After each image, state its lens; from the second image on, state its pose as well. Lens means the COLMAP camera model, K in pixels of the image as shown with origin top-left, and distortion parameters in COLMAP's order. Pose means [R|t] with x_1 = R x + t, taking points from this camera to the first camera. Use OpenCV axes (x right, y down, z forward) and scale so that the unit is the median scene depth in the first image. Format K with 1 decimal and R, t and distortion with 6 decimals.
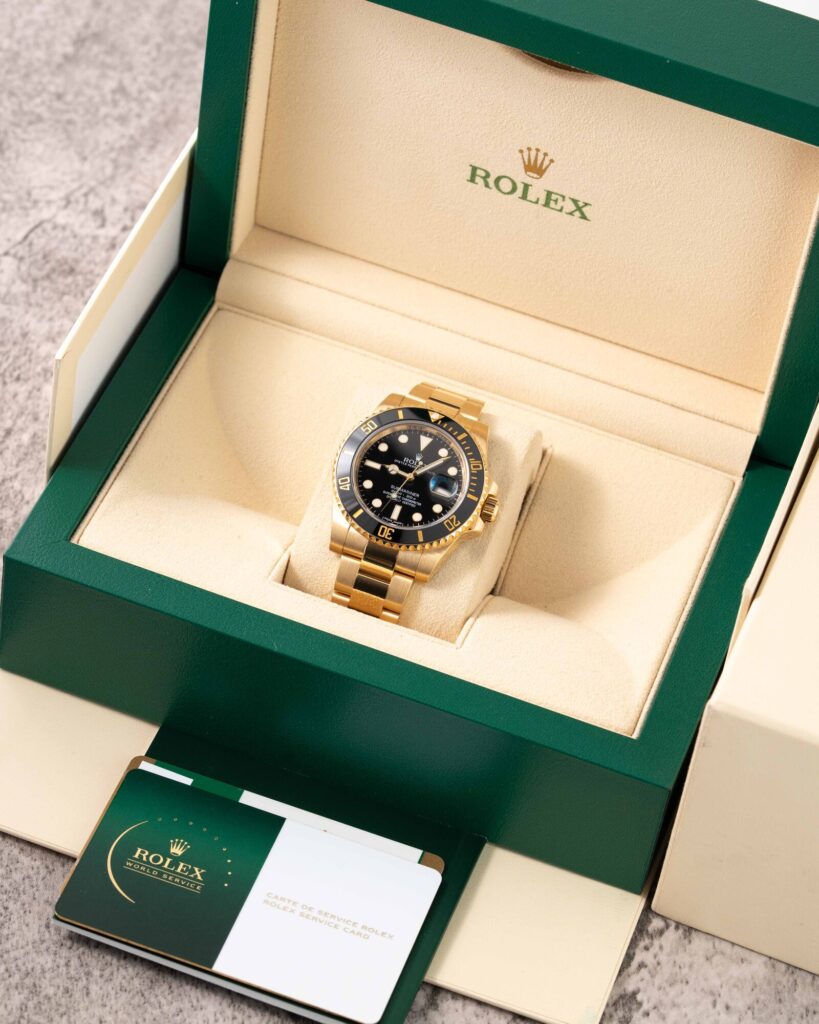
lens RADIAL K [[3896.3, 0, 409.5], [0, 3896.3, 512.0], [0, 0, 1]] dist [-0.178600, -3.604354]
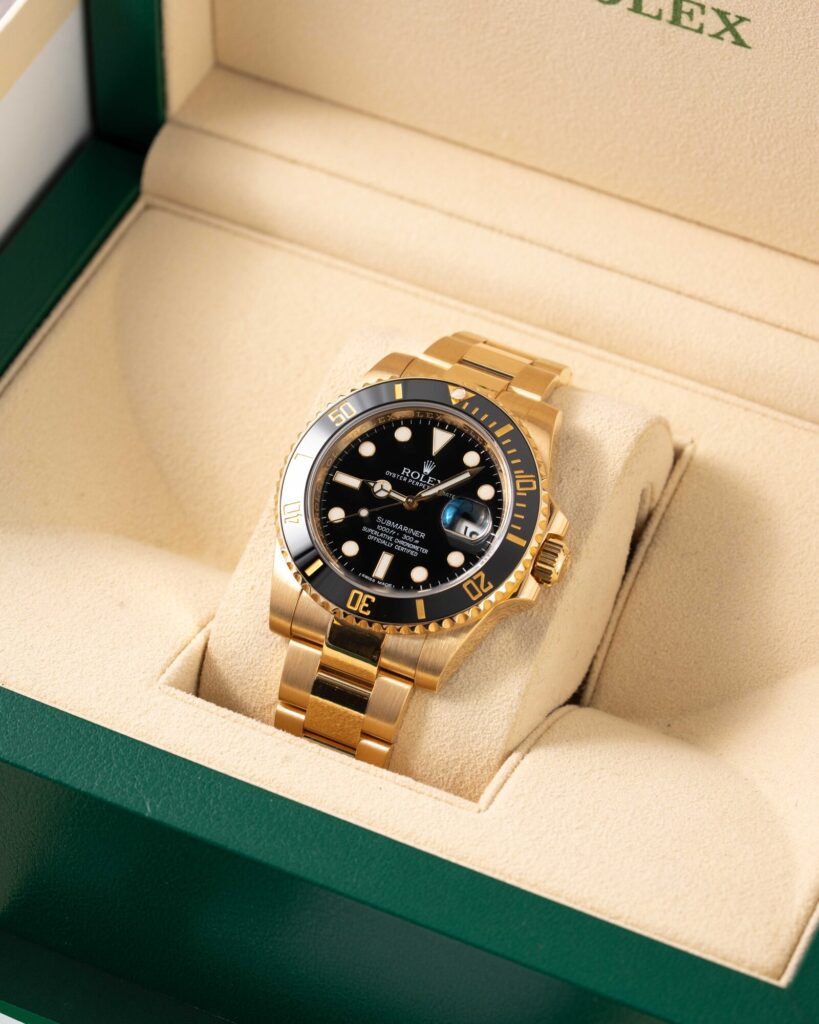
lens RADIAL K [[3896.3, 0, 409.5], [0, 3896.3, 512.0], [0, 0, 1]] dist [-0.178600, -3.604354]
pose [[0.986729, 0.005334, -0.162286, 0.090848], [-0.000567, 0.999567, 0.029410, -0.023969], [0.162372, -0.028928, 0.986305, 0.436520]]
